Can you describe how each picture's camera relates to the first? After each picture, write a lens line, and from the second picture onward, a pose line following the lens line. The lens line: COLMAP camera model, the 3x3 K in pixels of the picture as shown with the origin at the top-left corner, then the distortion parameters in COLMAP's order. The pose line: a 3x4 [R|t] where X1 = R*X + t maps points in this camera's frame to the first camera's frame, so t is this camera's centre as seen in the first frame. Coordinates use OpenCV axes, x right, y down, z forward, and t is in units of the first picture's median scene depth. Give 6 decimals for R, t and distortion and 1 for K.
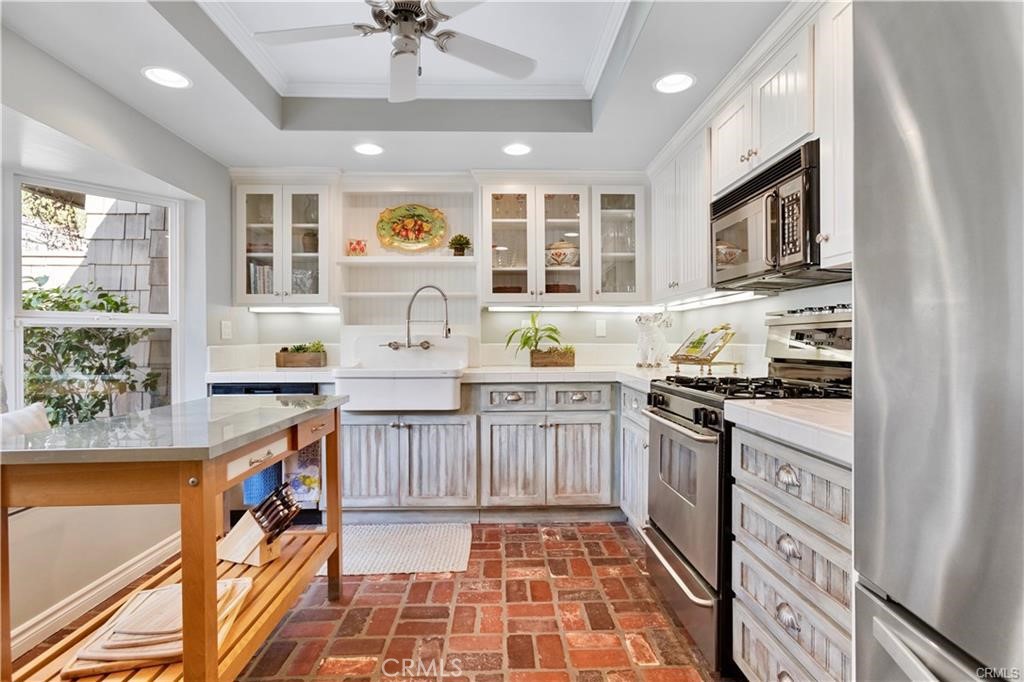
lens RADIAL K [[502.0, 0, 511.0], [0, 502.0, 336.9], [0, 0, 1]] dist [-0.016202, 0.022795]
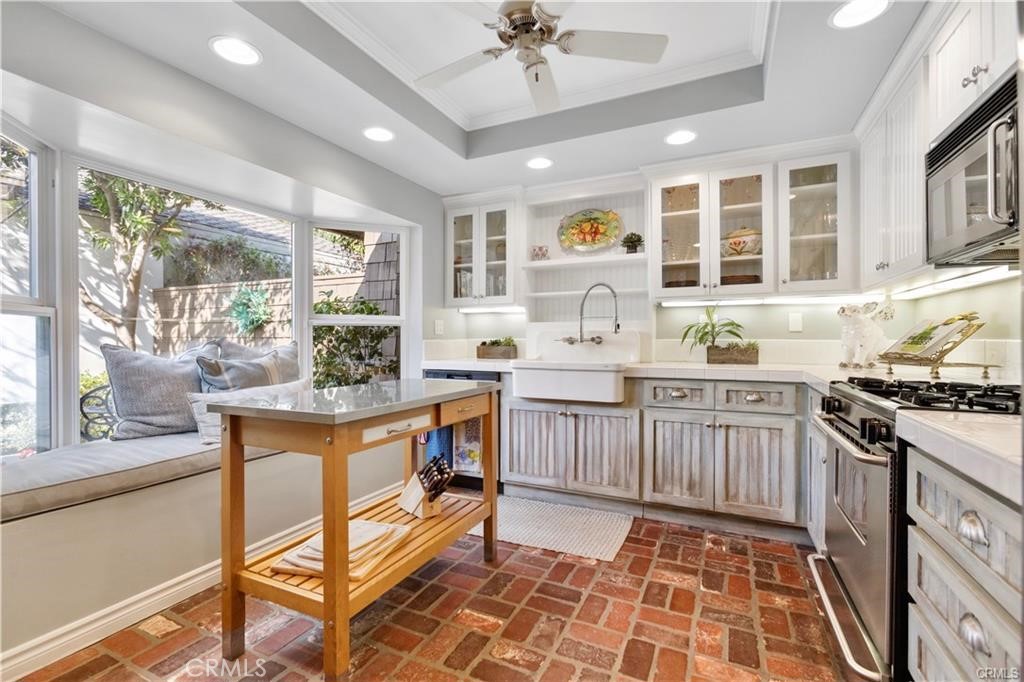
lens RADIAL K [[455.6, 0, 513.9], [0, 455.6, 335.4], [0, 0, 1]] dist [-0.003042, 0.011560]
pose [[0.892009, -0.000190, -0.452018, 0.122967], [-0.000404, 0.999999, -0.001218, 0.008638], [0.452018, 0.001270, 0.892008, 0.071437]]
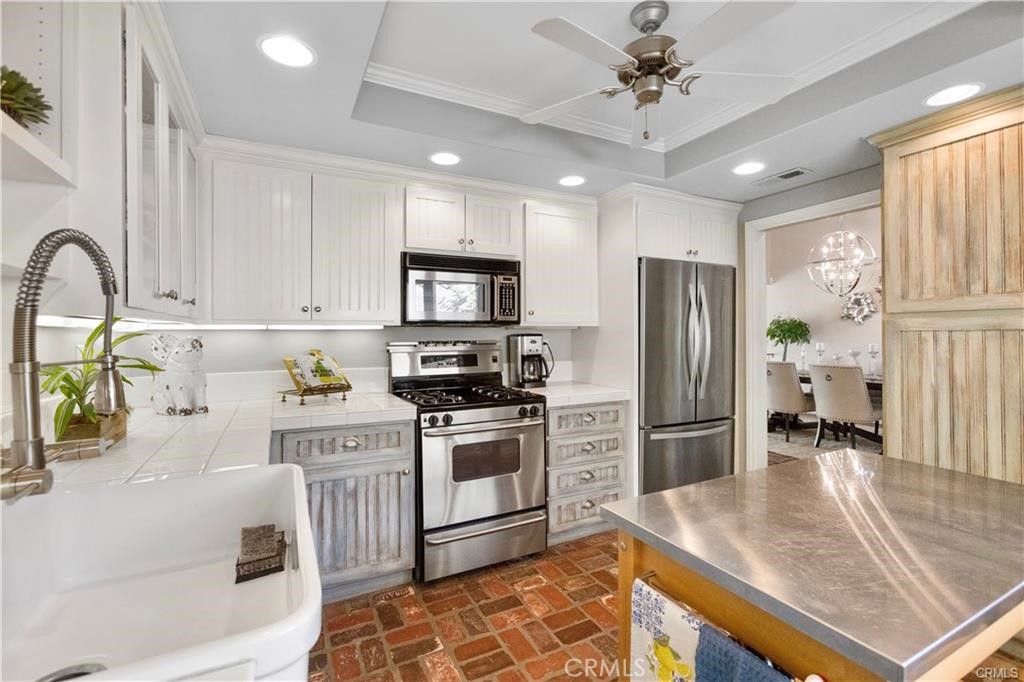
lens RADIAL K [[455.6, 0, 513.9], [0, 455.6, 335.4], [0, 0, 1]] dist [-0.003042, 0.011560]
pose [[-0.433381, 0.003712, 0.901203, -0.549781], [-0.000690, 0.999990, -0.004450, -0.048554], [-0.901210, -0.002551, -0.433374, 0.984105]]
